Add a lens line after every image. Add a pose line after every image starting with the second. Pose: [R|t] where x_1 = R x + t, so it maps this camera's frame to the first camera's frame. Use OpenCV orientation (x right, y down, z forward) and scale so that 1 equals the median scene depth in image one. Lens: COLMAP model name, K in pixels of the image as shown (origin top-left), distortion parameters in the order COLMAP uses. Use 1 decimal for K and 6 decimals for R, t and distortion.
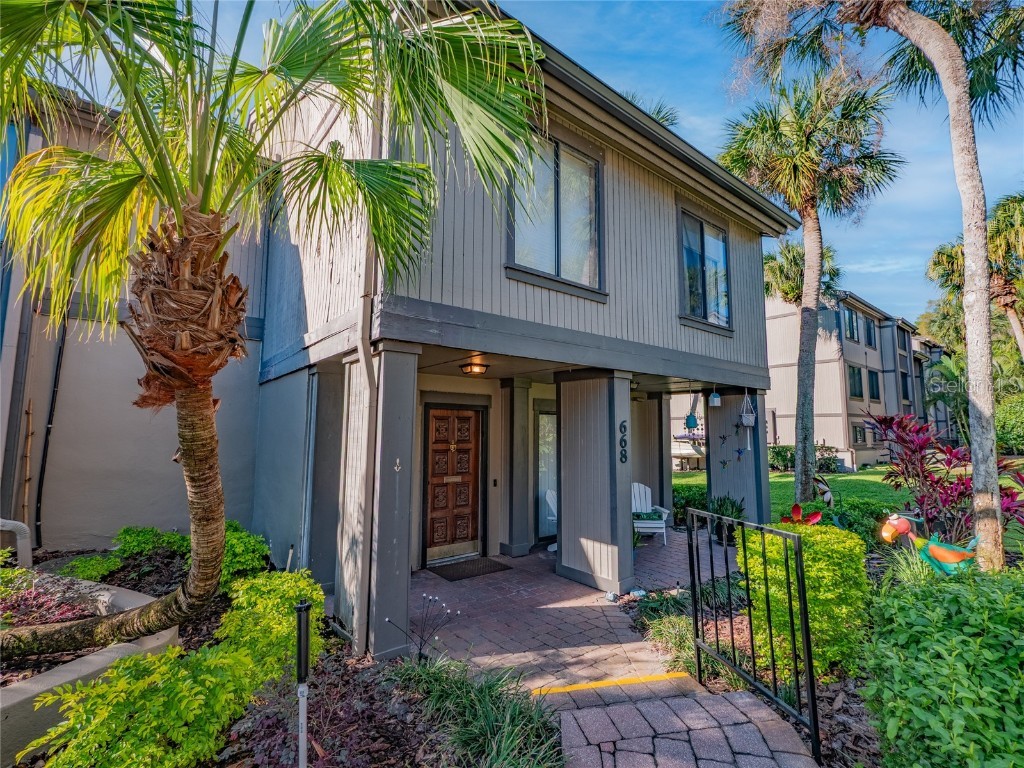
lens RADIAL K [[470.0, 0, 517.1], [0, 470.0, 379.0], [0, 0, 1]] dist [-0.000937, -0.000008]
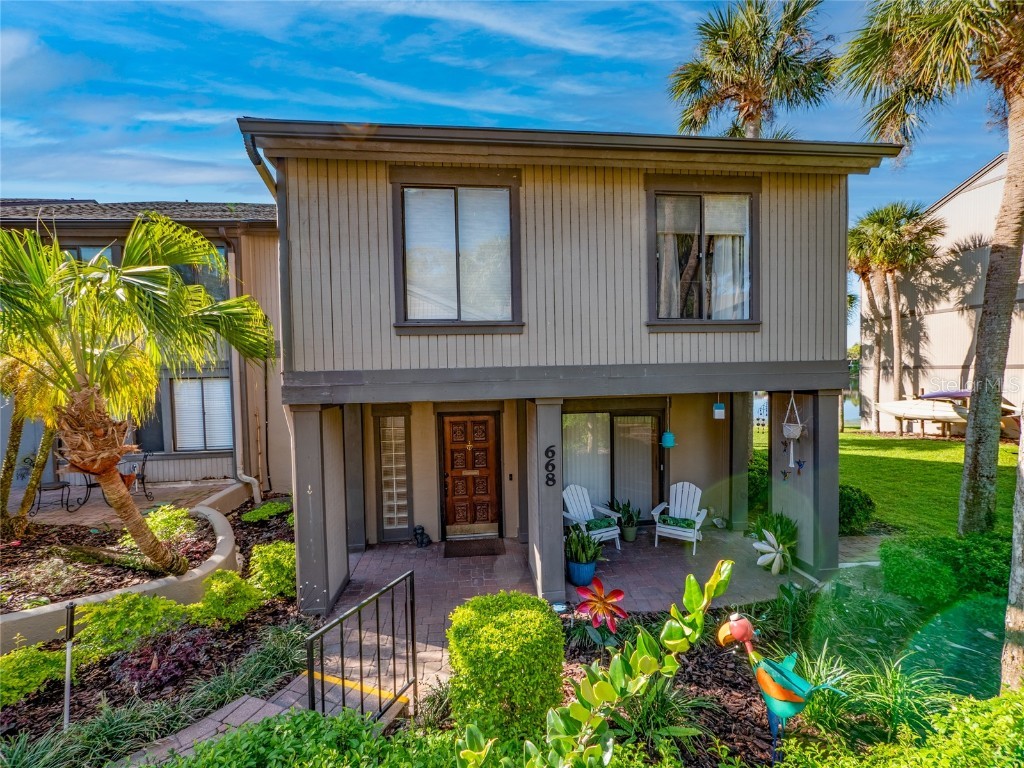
lens RADIAL K [[448.4, 0, 521.9], [0, 448.4, 381.0], [0, 0, 1]] dist [0.000684, 0.000611]
pose [[0.840741, -0.003853, -0.541424, 0.705649], [0.083600, 0.988907, 0.122779, -0.177000], [0.534944, -0.148489, 0.831736, 0.173131]]
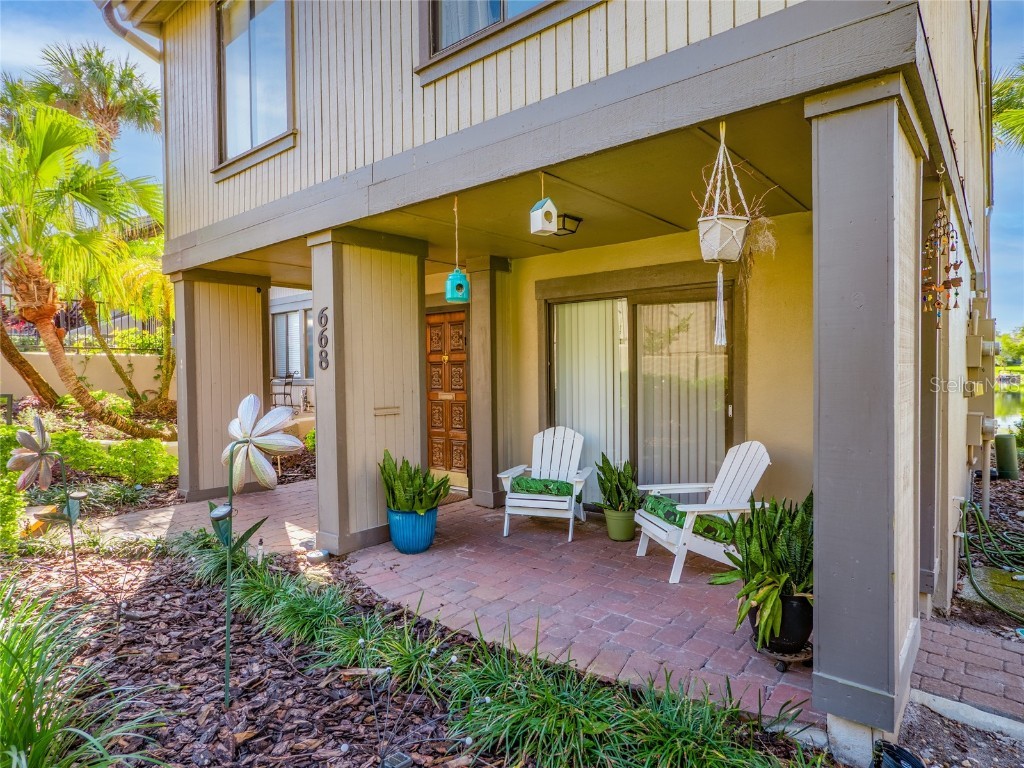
lens RADIAL K [[593.2, 0, 512.0], [0, 593.2, 384.0], [0, 0, 1]] dist [0.000633, 0.000002]
pose [[0.192213, 0.012832, -0.981269, 1.120926], [0.122362, 0.991798, 0.036938, 0.199337], [0.973695, -0.127170, 0.189066, 1.091143]]
